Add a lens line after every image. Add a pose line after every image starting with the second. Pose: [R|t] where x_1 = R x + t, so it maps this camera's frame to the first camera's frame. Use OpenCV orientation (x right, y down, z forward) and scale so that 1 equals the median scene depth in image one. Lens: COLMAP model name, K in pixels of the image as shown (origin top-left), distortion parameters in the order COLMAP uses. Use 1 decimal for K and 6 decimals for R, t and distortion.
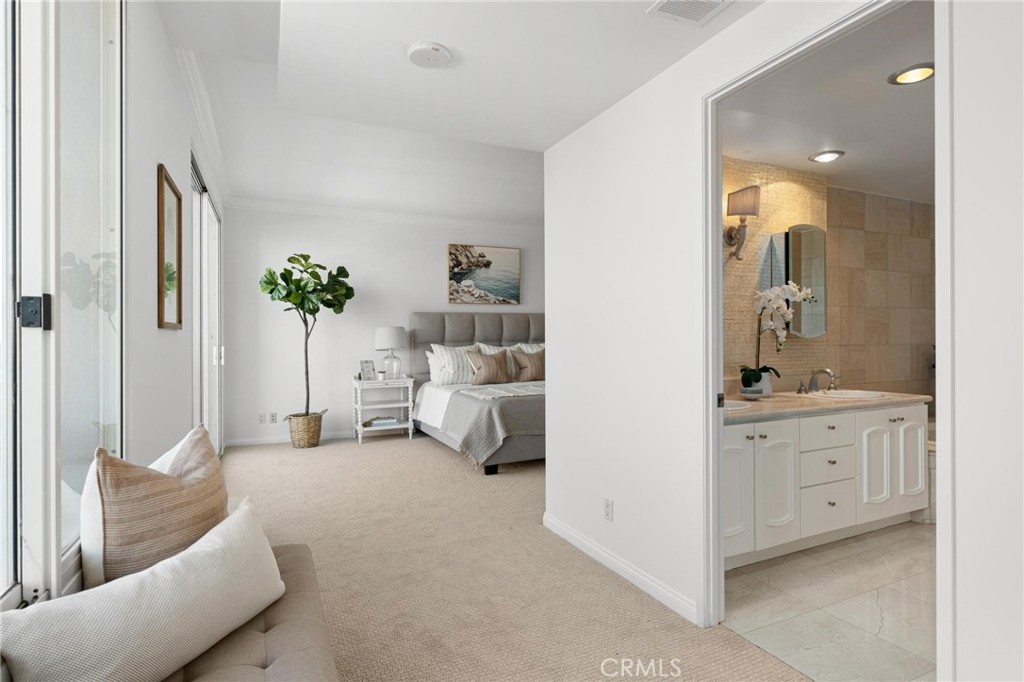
lens RADIAL K [[525.7, 0, 510.0], [0, 525.7, 343.0], [0, 0, 1]] dist [-0.002283, 0.000094]
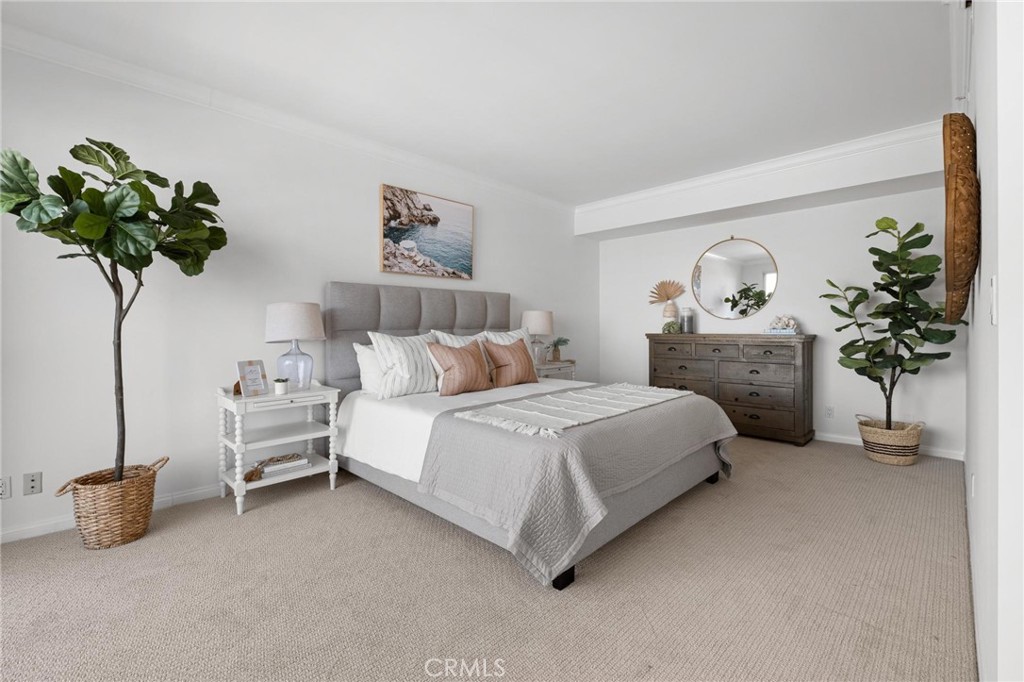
lens RADIAL K [[441.6, 0, 517.5], [0, 441.6, 330.6], [0, 0, 1]] dist [-0.007800, -0.001184]
pose [[0.933115, 0.004038, 0.359554, -0.176526], [-0.002883, 0.999989, -0.003749, 0.001852], [-0.359565, 0.002462, 0.933117, 0.456979]]
